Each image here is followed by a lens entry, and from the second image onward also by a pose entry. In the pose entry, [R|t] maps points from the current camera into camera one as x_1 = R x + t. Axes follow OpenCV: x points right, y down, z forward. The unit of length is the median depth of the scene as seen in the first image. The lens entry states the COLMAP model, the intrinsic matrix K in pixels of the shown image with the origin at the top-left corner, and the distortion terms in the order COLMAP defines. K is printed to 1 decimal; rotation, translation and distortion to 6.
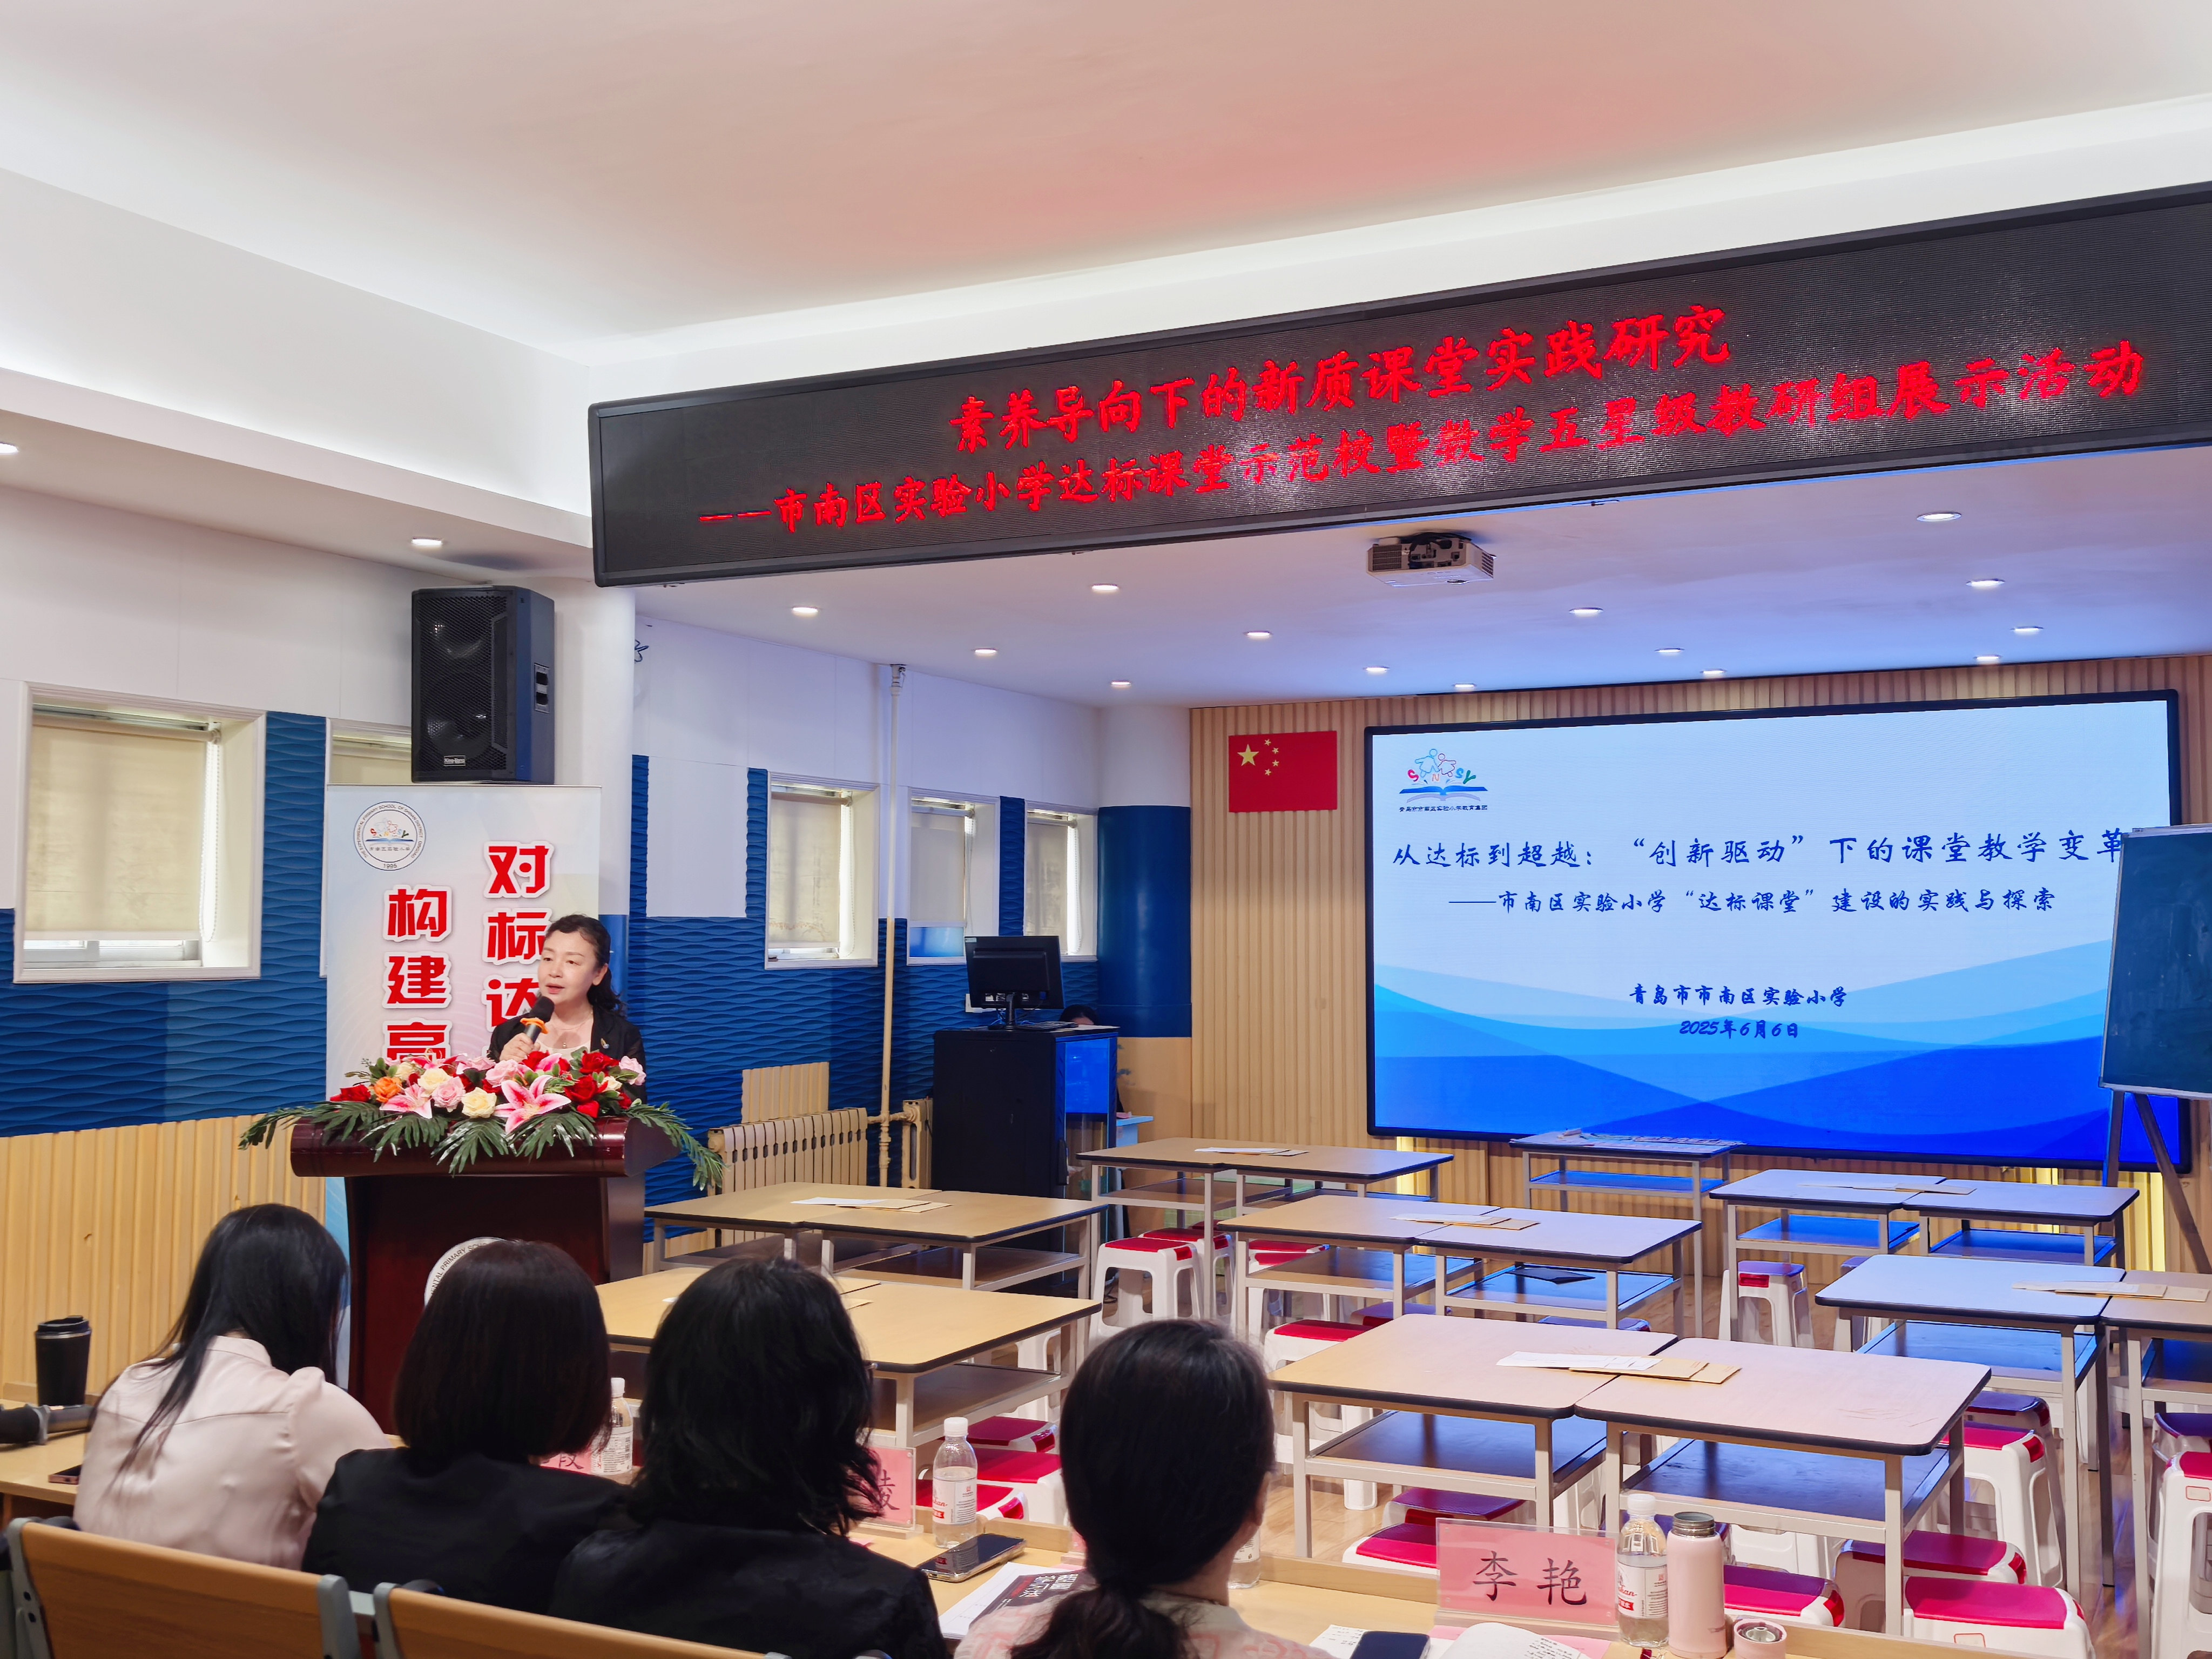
lens RADIAL K [[2162.7, 0, 1148.1], [0, 2162.7, 796.3], [0, 0, 1]] dist [0.086121, -0.226404]
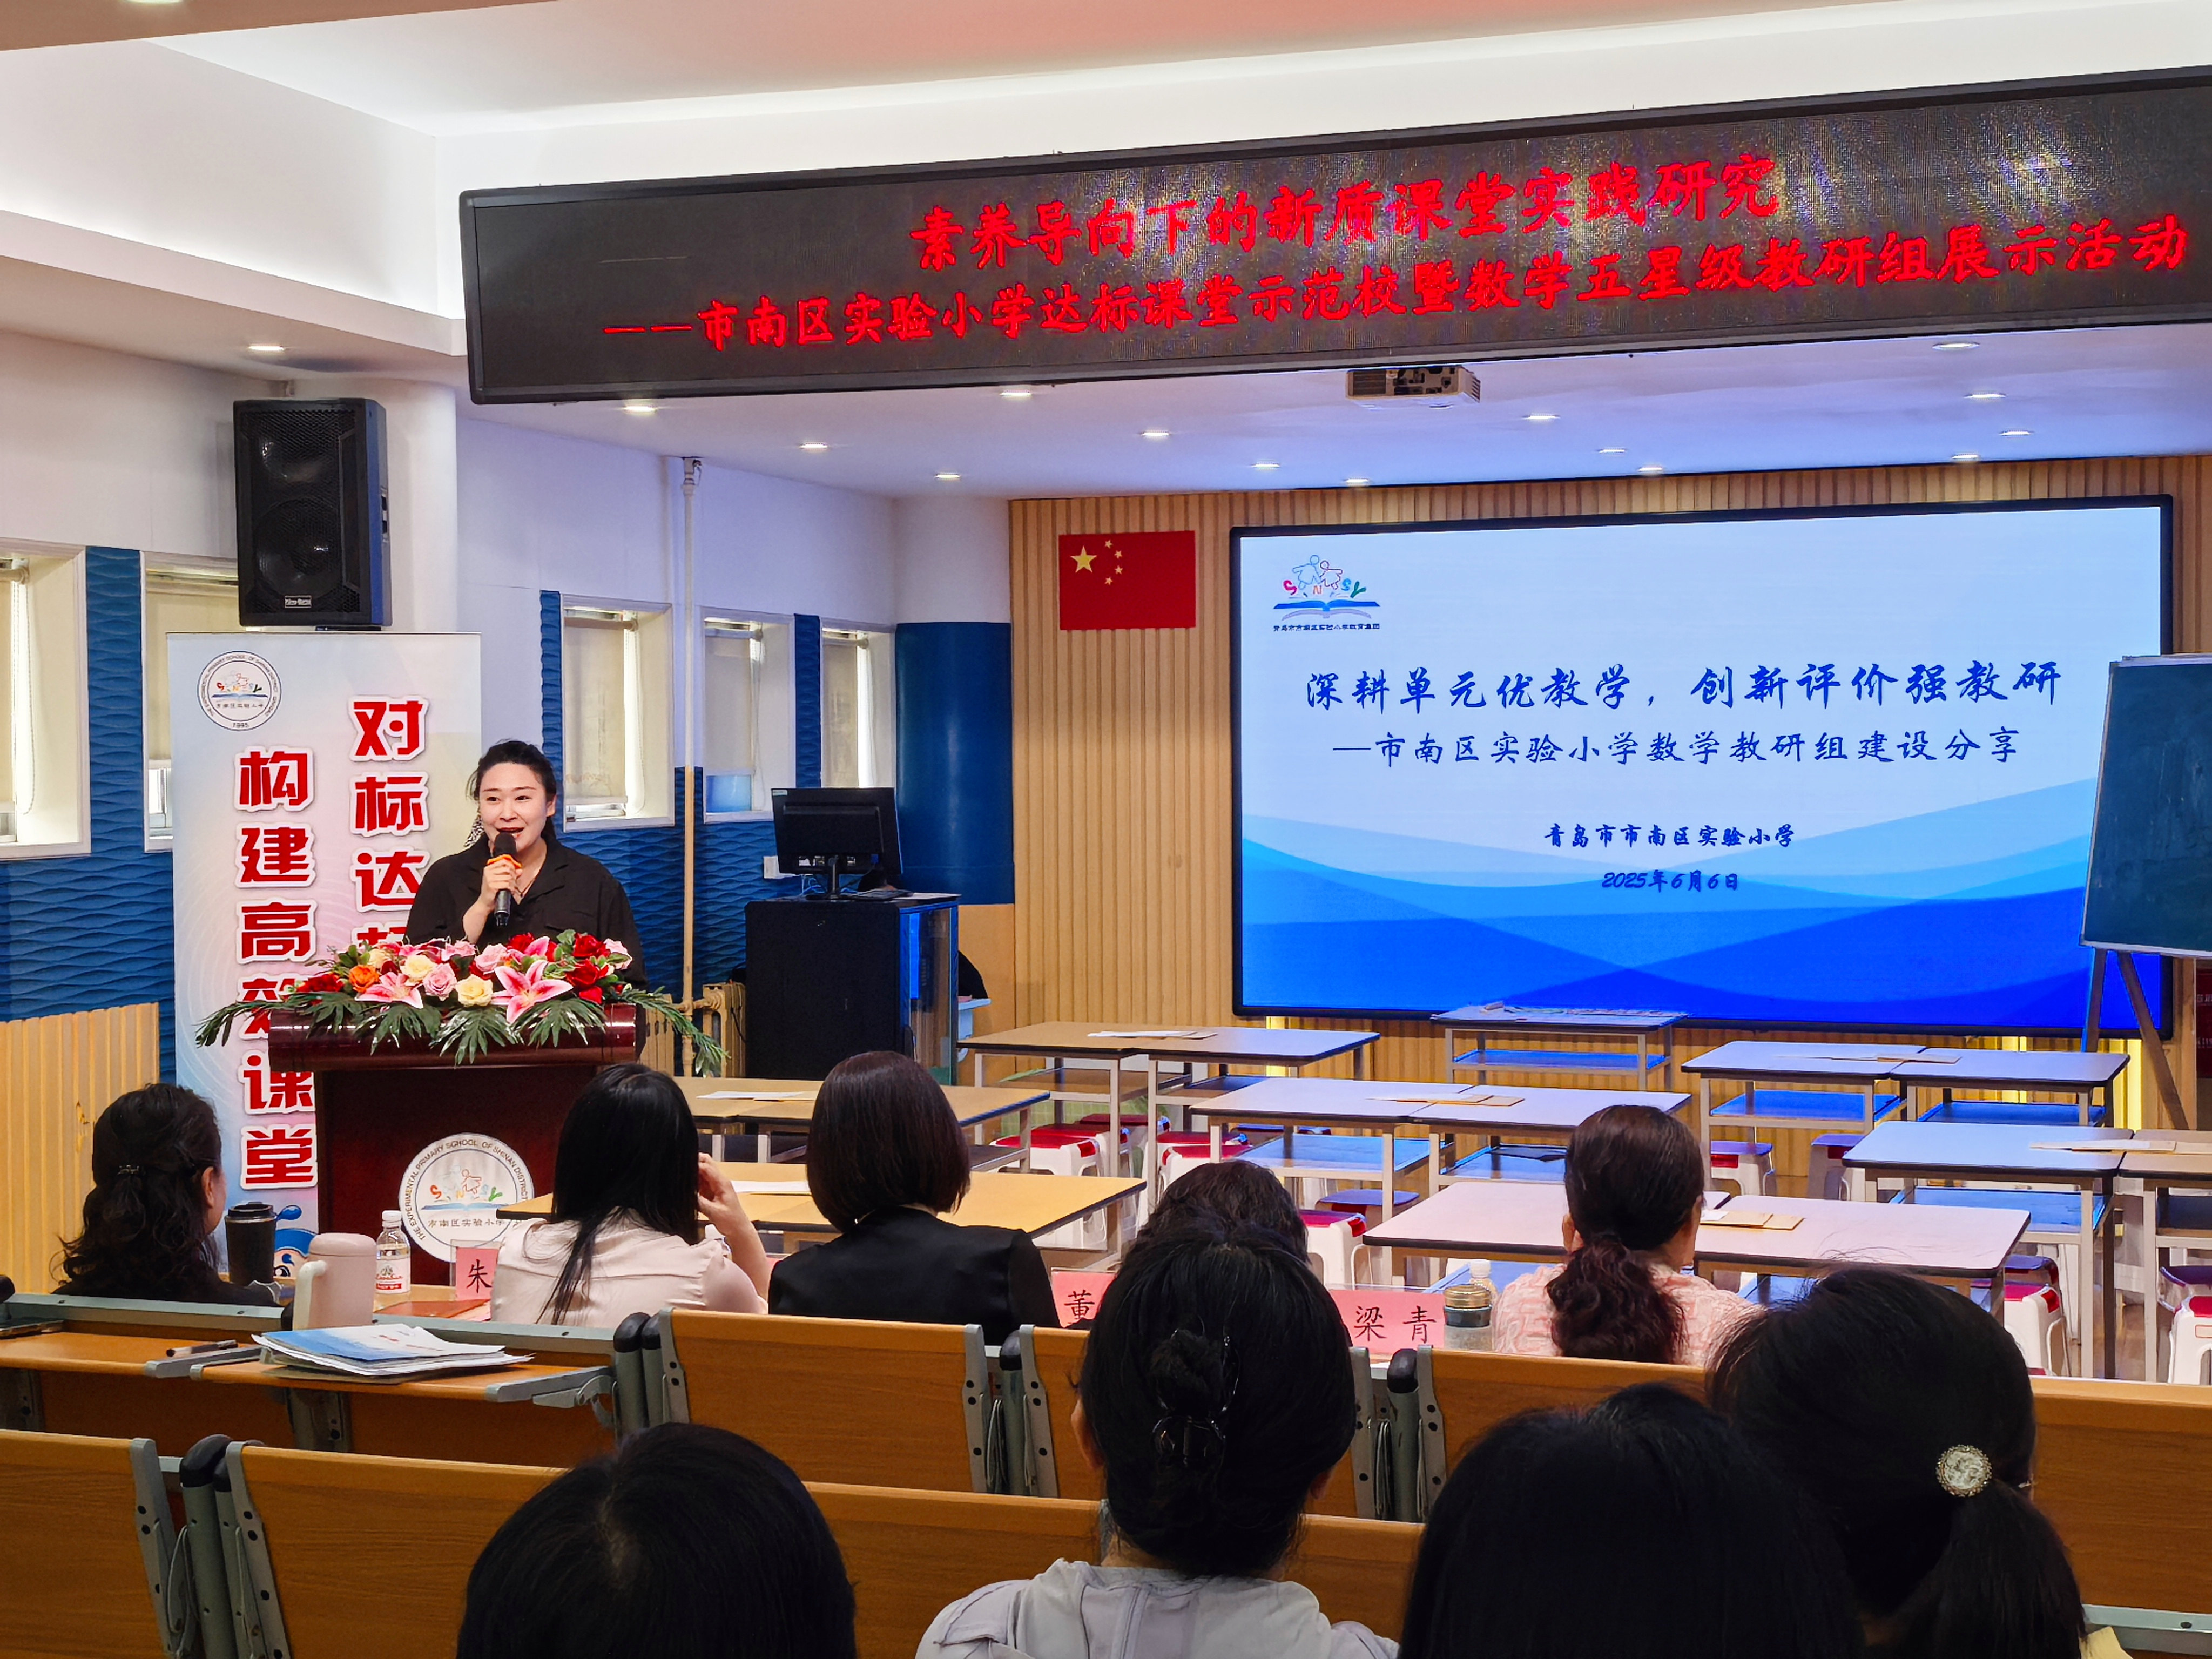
lens RADIAL K [[3088.3, 0, 1106.0], [0, 3088.3, 829.5], [0, 0, 1]] dist [0.145042, -0.526296]
pose [[0.991710, -0.010338, 0.128079, -0.163224], [-0.001311, 0.995892, 0.090536, -0.039464], [-0.128489, -0.089954, 0.987623, -0.278013]]
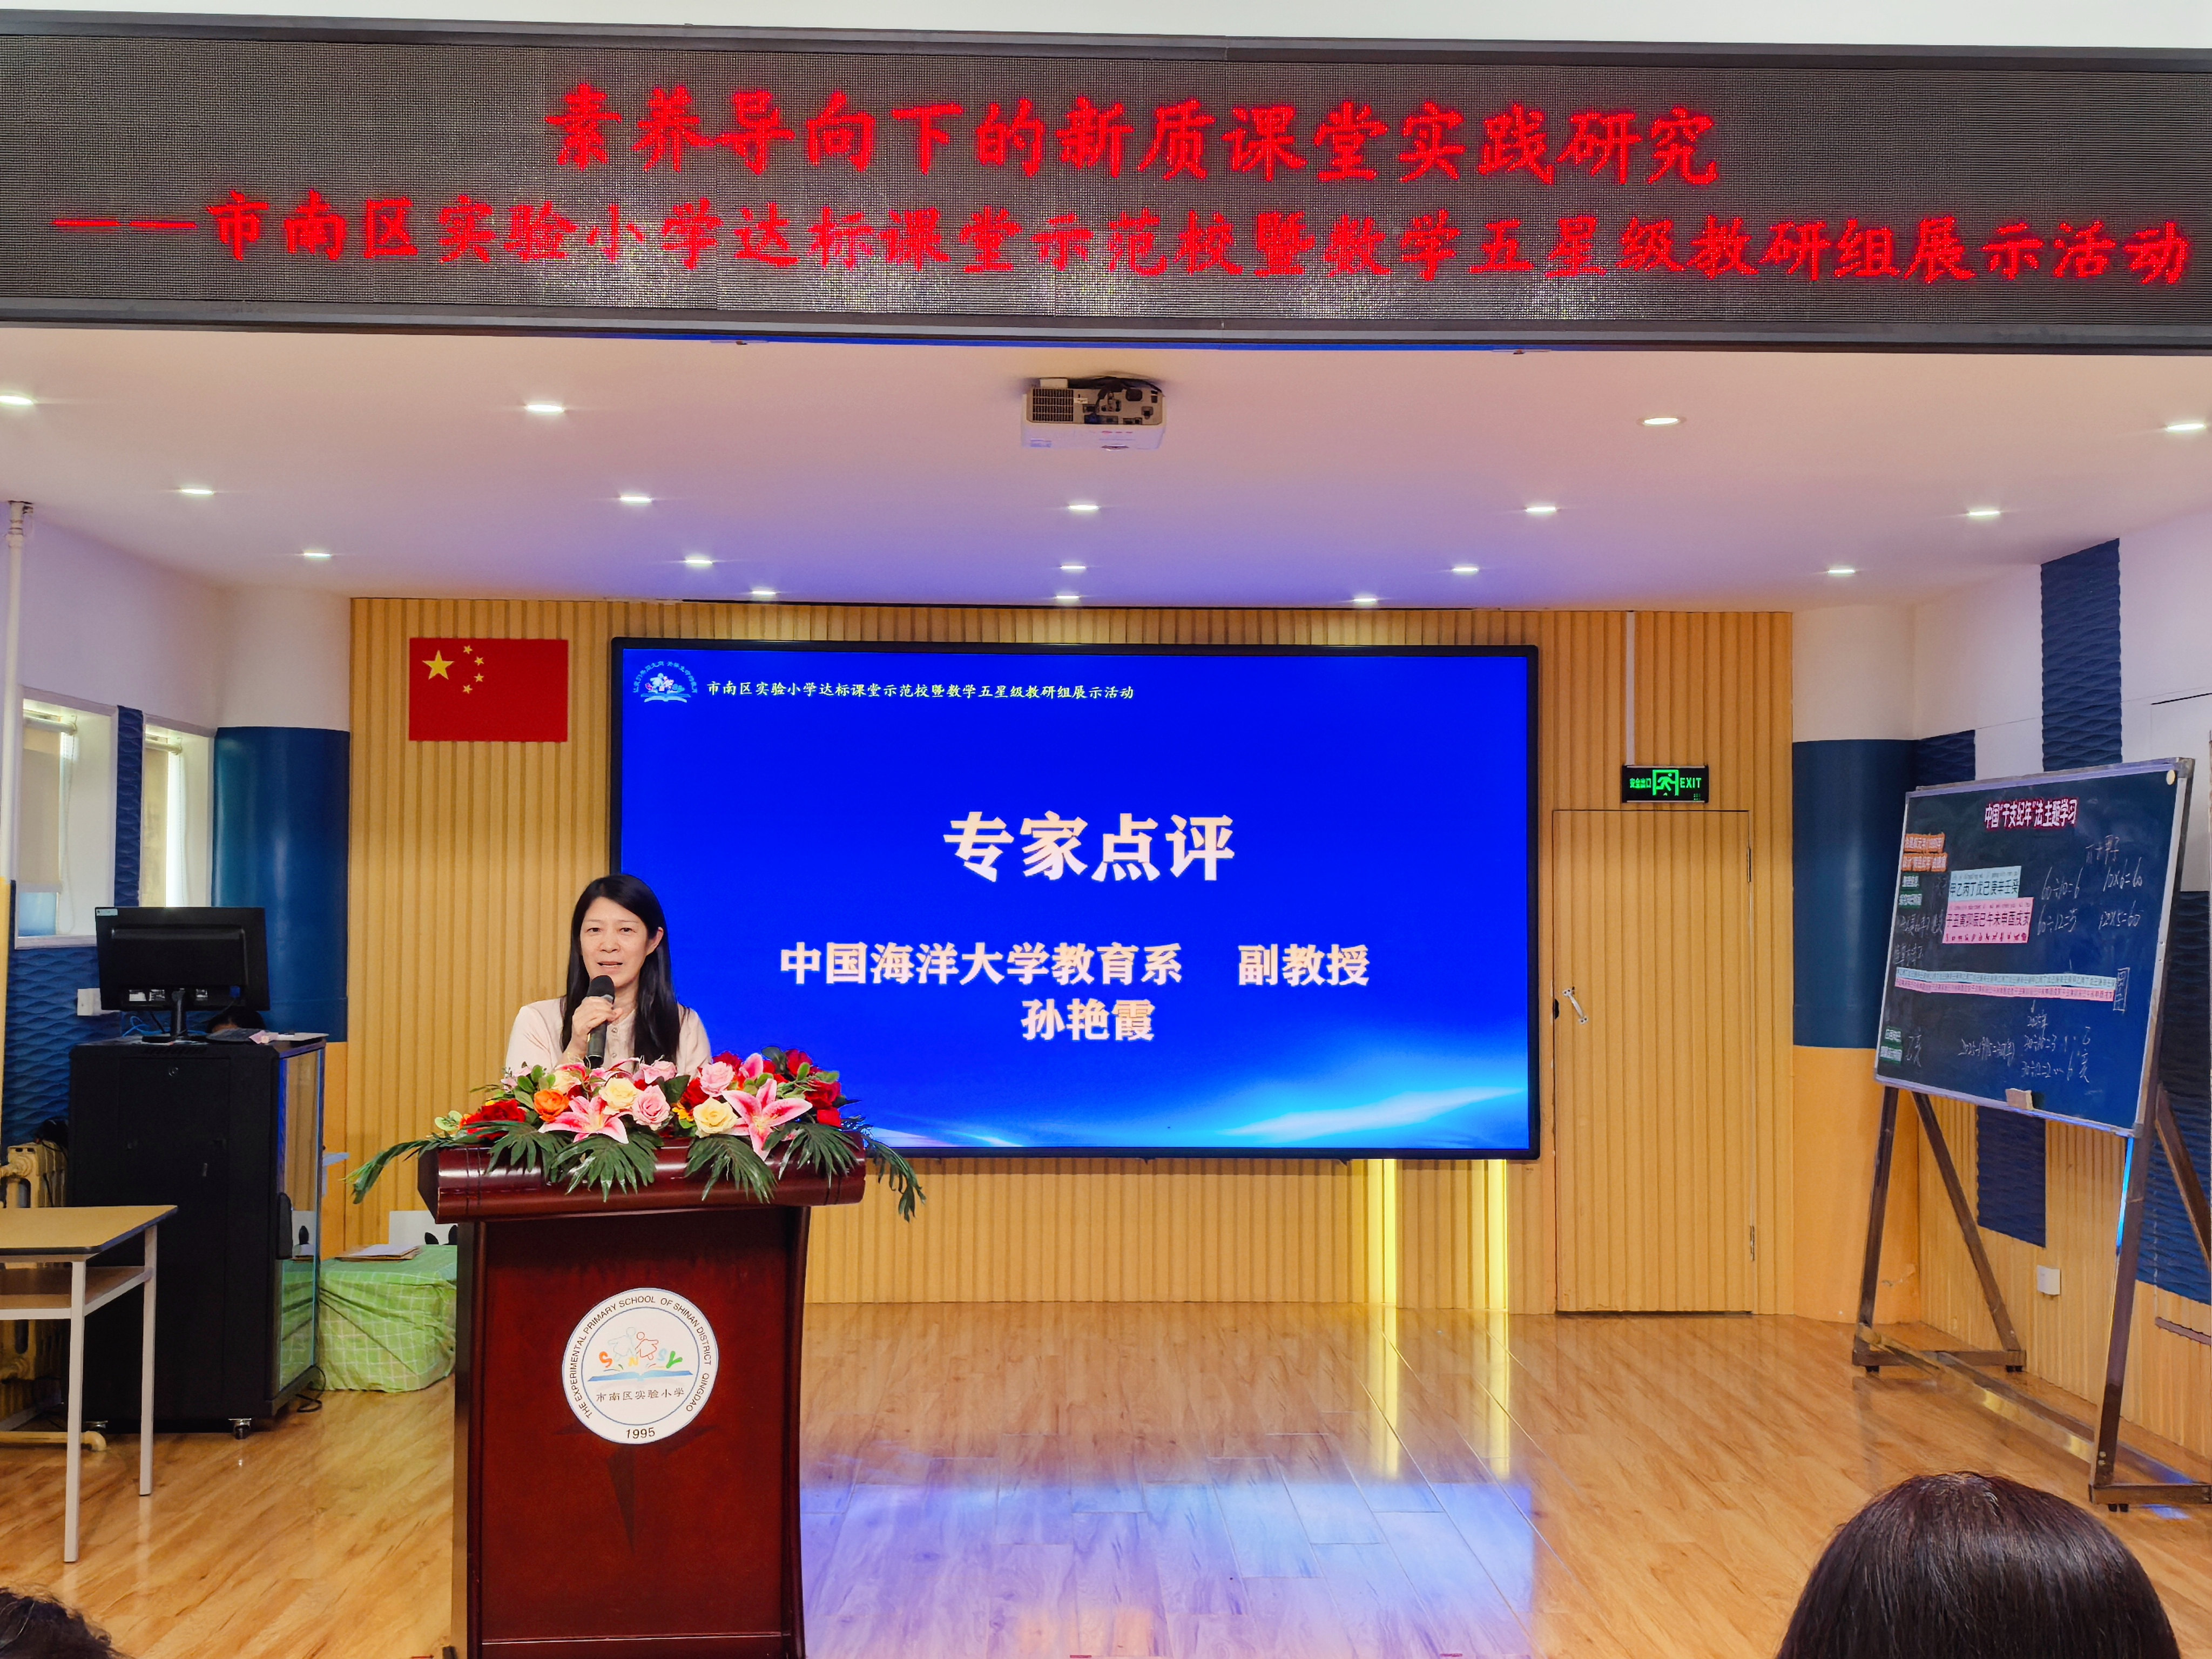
lens RADIAL K [[2383.5, 0, 1106.0], [0, 2383.5, 829.5], [0, 0, 1]] dist [0.125601, -0.309972]
pose [[0.874796, 0.017076, 0.484190, -0.263374], [-0.034445, 0.999042, 0.026999, 0.012815], [-0.483265, -0.040297, 0.874546, 0.257843]]
